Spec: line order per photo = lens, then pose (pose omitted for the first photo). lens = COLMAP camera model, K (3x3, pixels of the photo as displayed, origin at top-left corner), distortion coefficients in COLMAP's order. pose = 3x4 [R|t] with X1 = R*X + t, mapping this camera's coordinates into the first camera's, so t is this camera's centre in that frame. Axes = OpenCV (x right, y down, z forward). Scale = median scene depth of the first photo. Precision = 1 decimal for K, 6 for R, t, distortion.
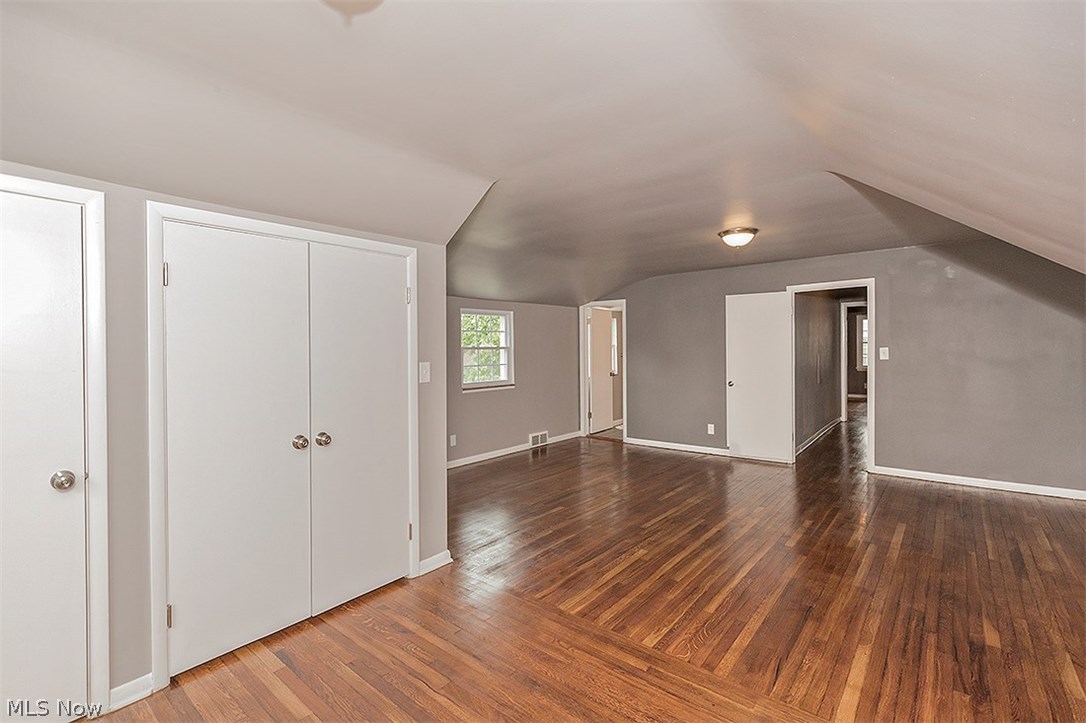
lens RADIAL K [[484.6, 0, 543.0], [0, 484.6, 361.5], [0, 0, 1]] dist [0.000543, 0.000161]
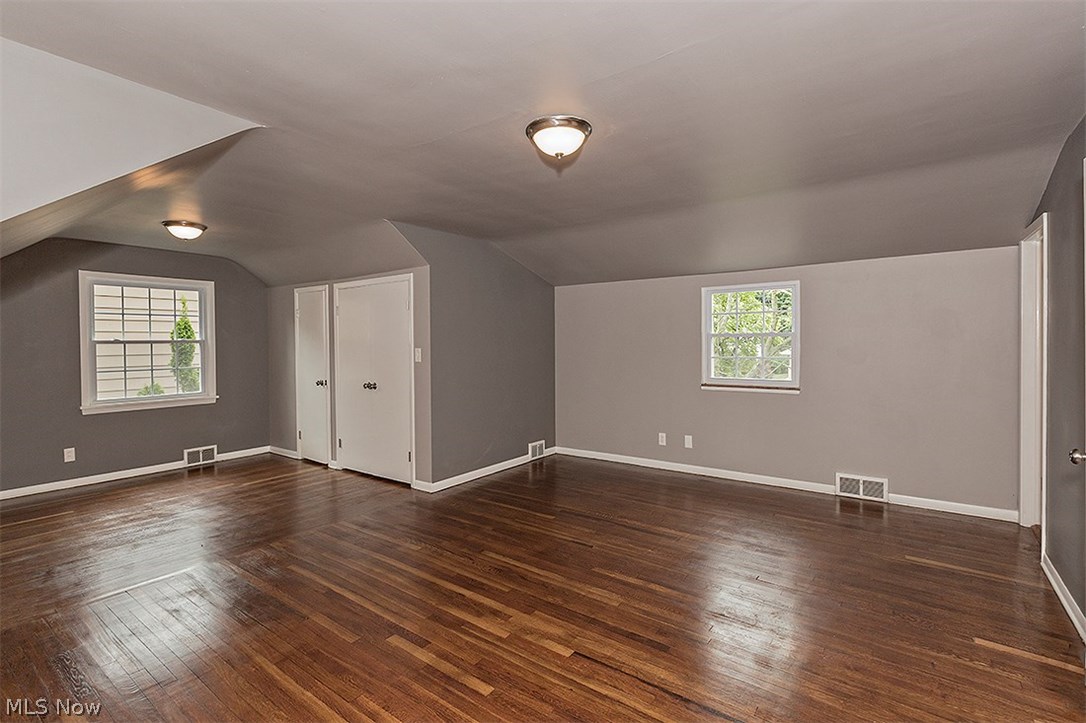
lens RADIAL K [[511.1, 0, 542.6], [0, 511.1, 343.6], [0, 0, 1]] dist [-0.002608, -0.000393]
pose [[0.062820, 0.018978, -0.997844, 1.113691], [-0.018928, 0.999662, 0.017821, -0.039346], [0.997845, 0.017768, 0.063158, 1.058151]]
